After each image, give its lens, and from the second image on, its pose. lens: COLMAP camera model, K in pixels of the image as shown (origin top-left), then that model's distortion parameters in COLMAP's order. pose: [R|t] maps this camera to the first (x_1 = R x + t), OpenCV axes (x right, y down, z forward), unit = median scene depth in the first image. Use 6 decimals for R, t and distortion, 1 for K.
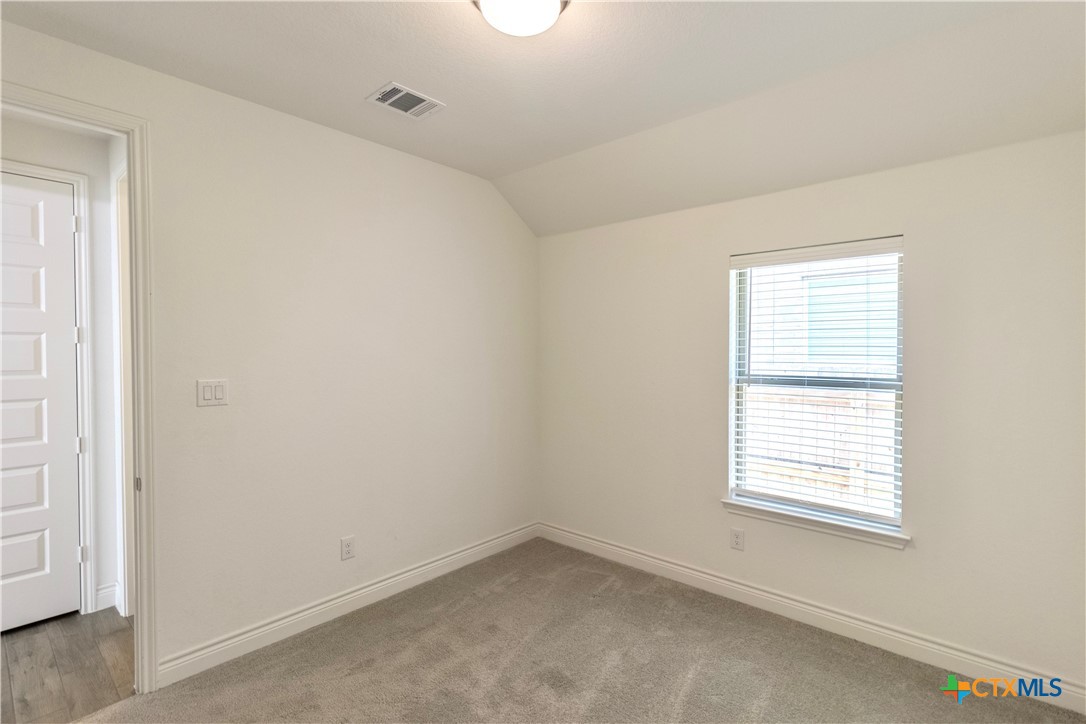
lens RADIAL K [[510.5, 0, 537.2], [0, 510.5, 362.3], [0, 0, 1]] dist [-0.001062, -0.001095]
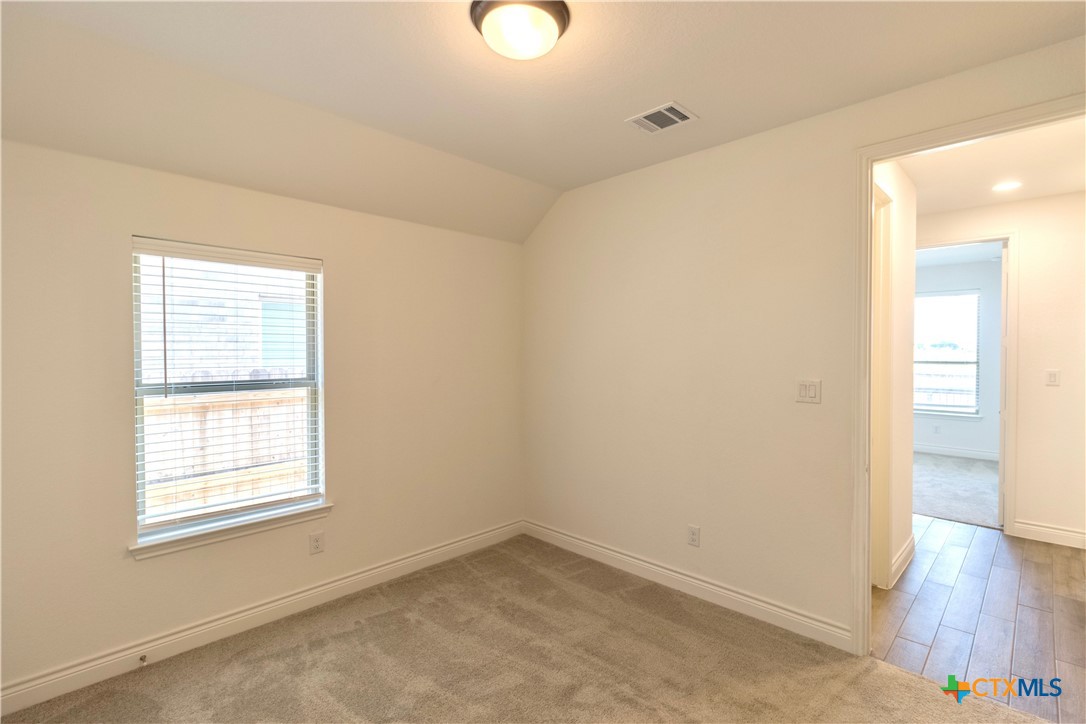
lens RADIAL K [[510.5, 0, 542.3], [0, 510.5, 357.6], [0, 0, 1]] dist [-0.001062, -0.001095]
pose [[0.040971, -0.017226, 0.999012, -0.388692], [0.028956, 0.999452, 0.016046, -0.014173], [-0.998741, 0.028270, 0.041448, 0.340901]]
